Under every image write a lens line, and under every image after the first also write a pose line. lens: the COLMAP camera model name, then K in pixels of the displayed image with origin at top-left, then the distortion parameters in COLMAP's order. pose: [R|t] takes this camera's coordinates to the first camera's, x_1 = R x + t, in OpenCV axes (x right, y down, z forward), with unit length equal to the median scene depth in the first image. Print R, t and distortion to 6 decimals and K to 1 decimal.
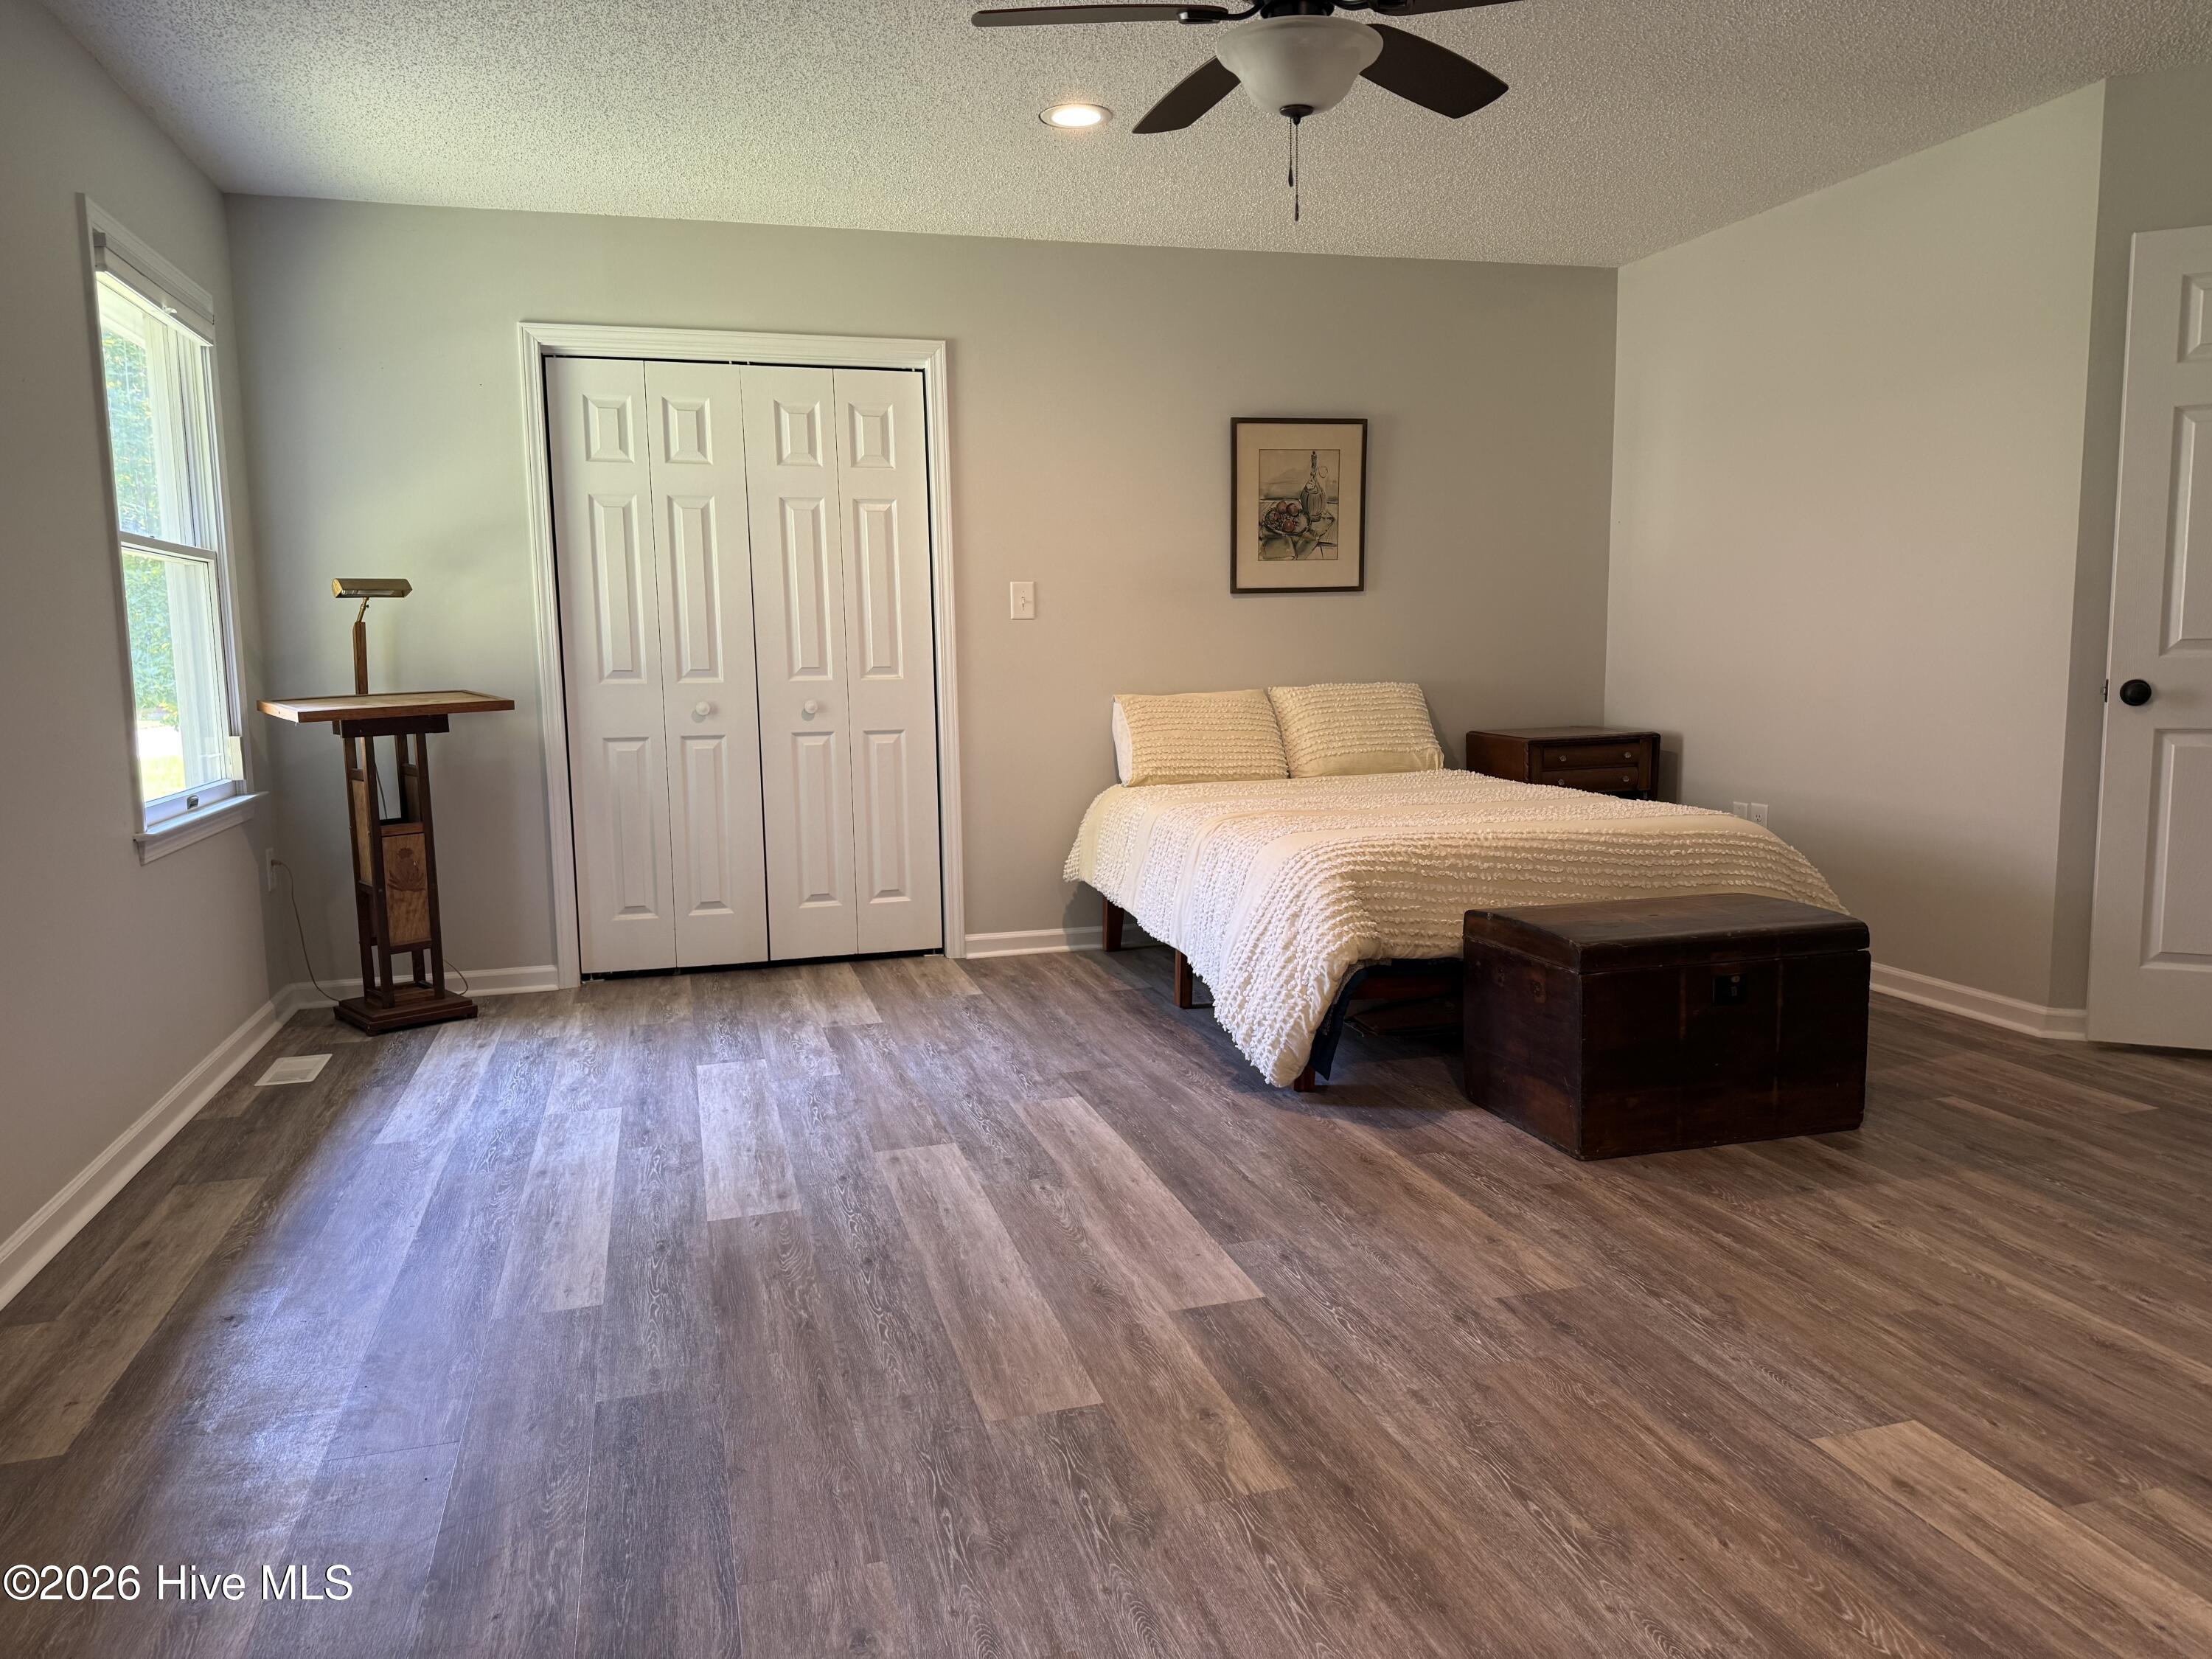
lens RADIAL K [[1527.9, 0, 1106.0], [0, 1527.9, 829.5], [0, 0, 1]] dist [0.079743, -0.117421]
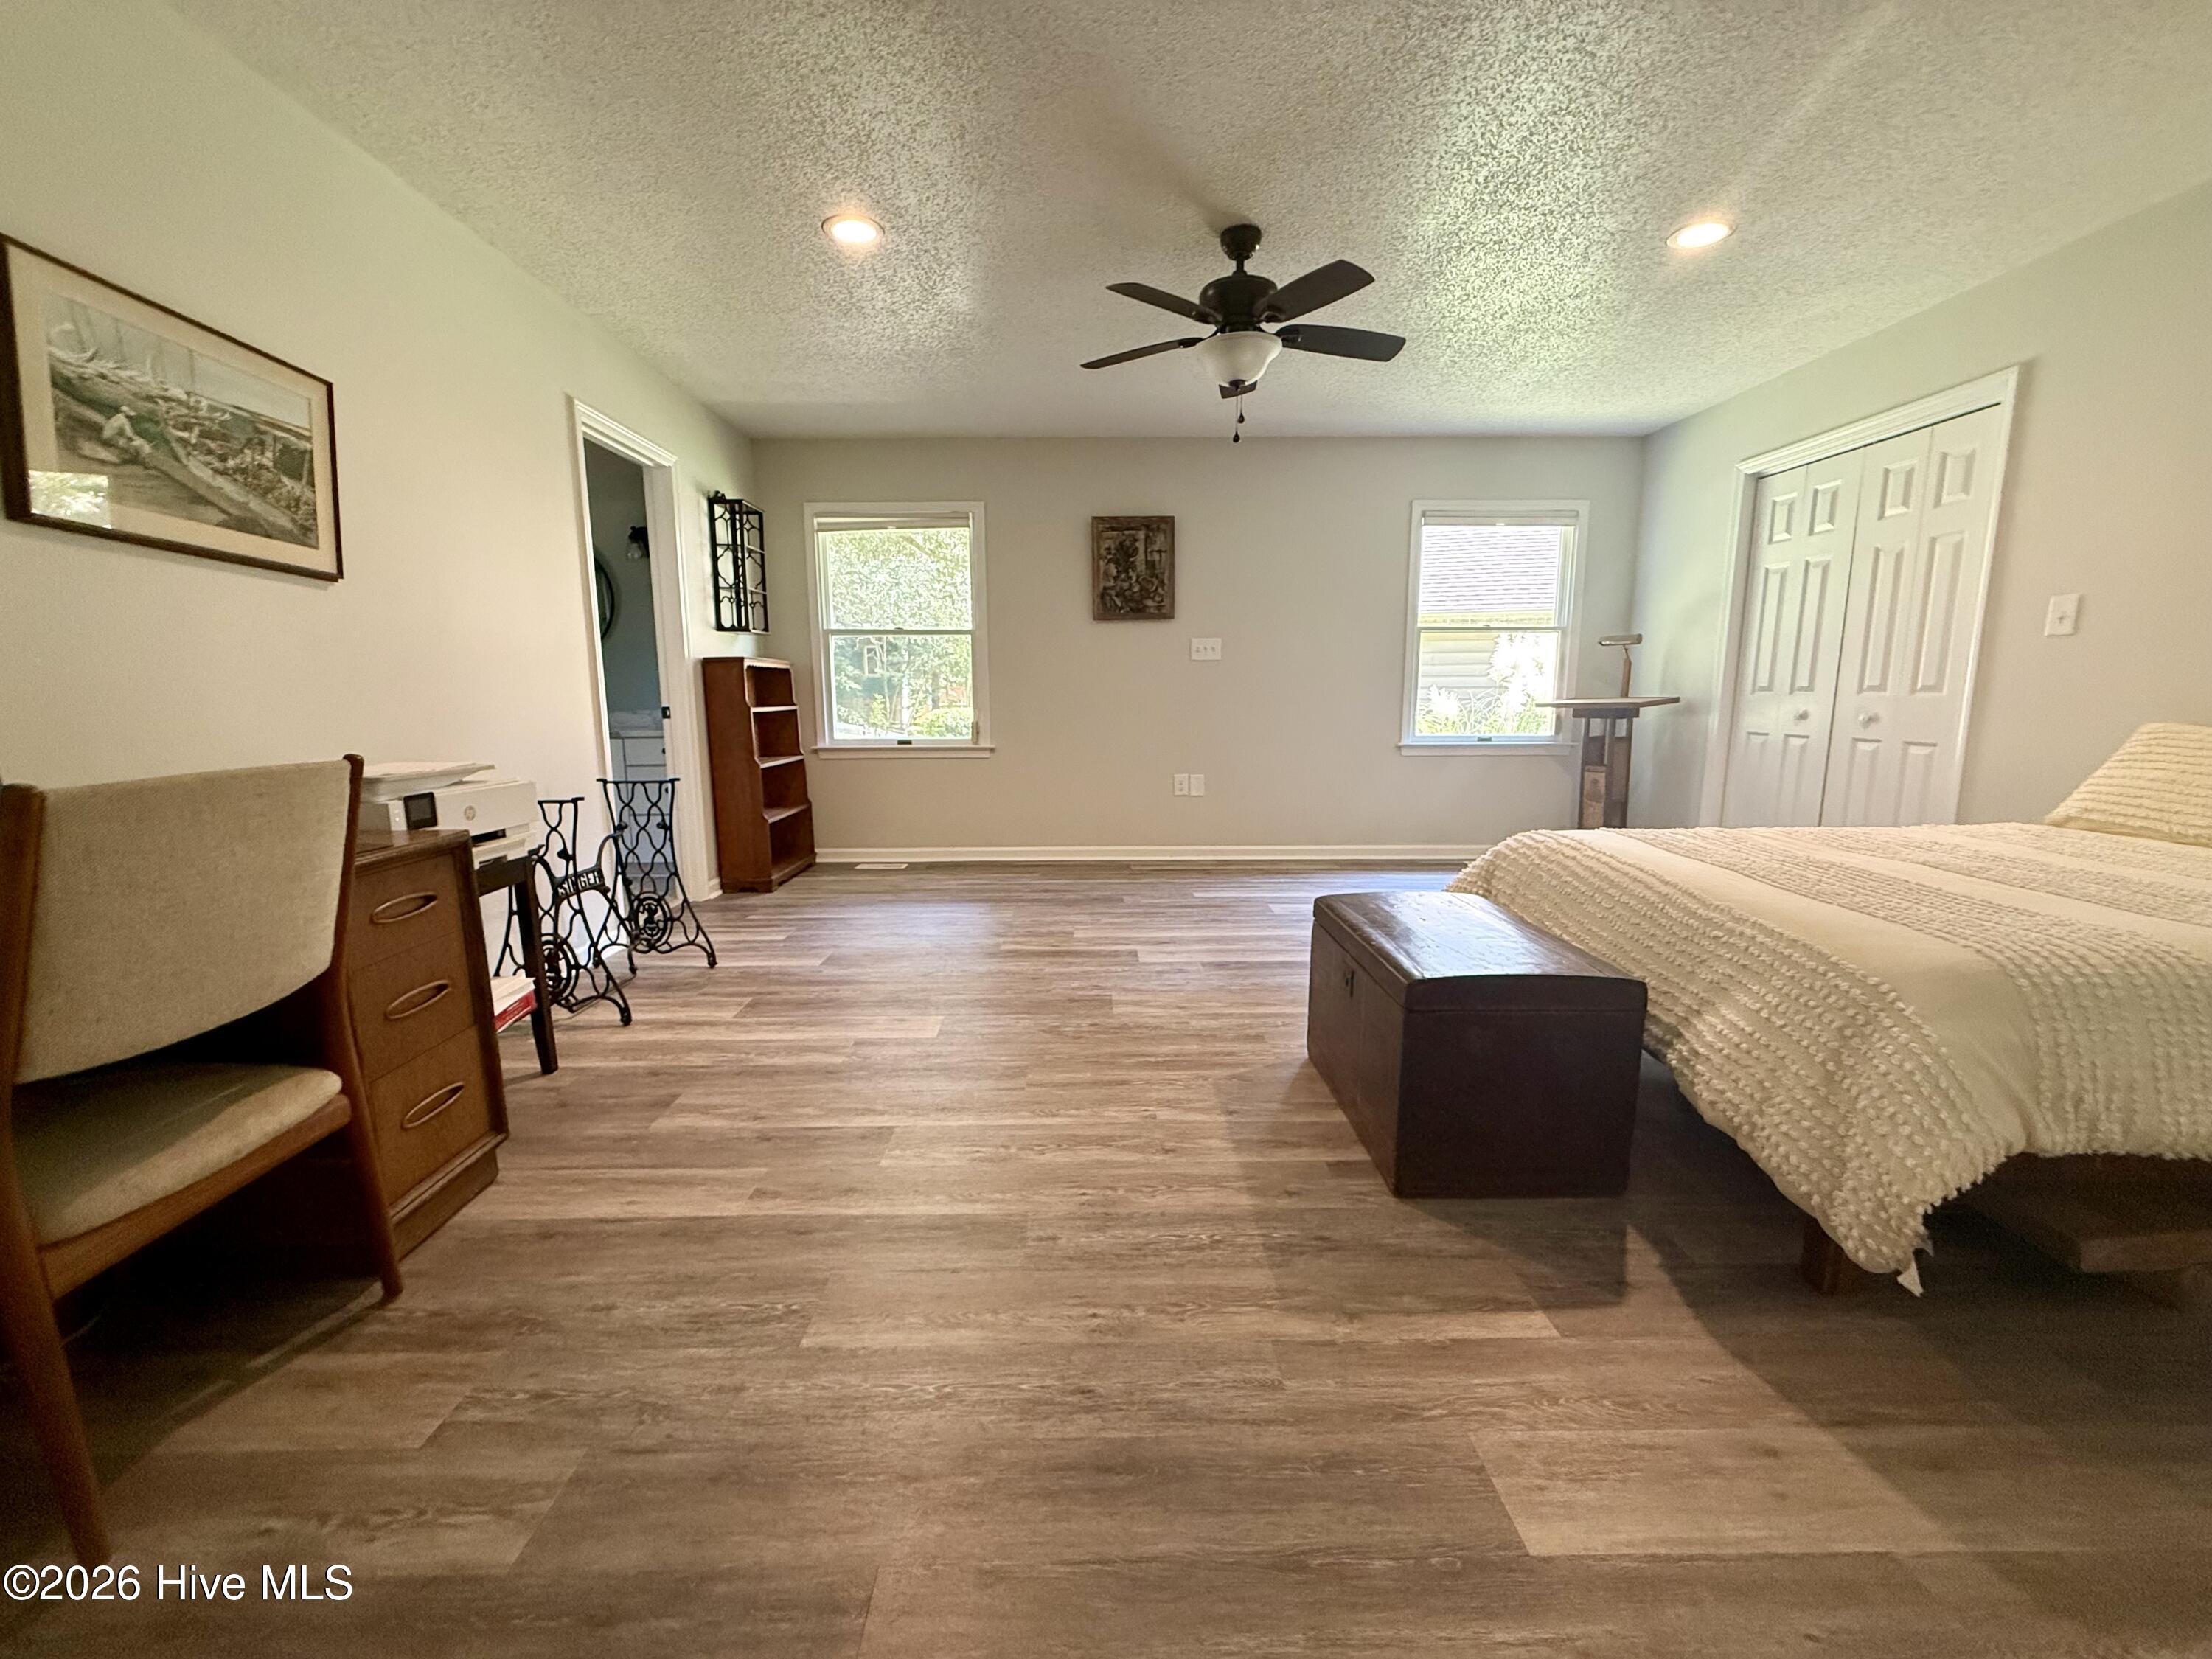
lens RADIAL K [[884.5, 0, 1106.0], [0, 884.5, 829.5], [0, 0, 1]] dist [-0.001150, -0.000036]
pose [[-0.260103, 0.164797, -0.951414, 1.138590], [-0.110434, 0.973785, 0.198863, -0.118259], [0.959245, 0.156793, -0.235086, 1.061873]]
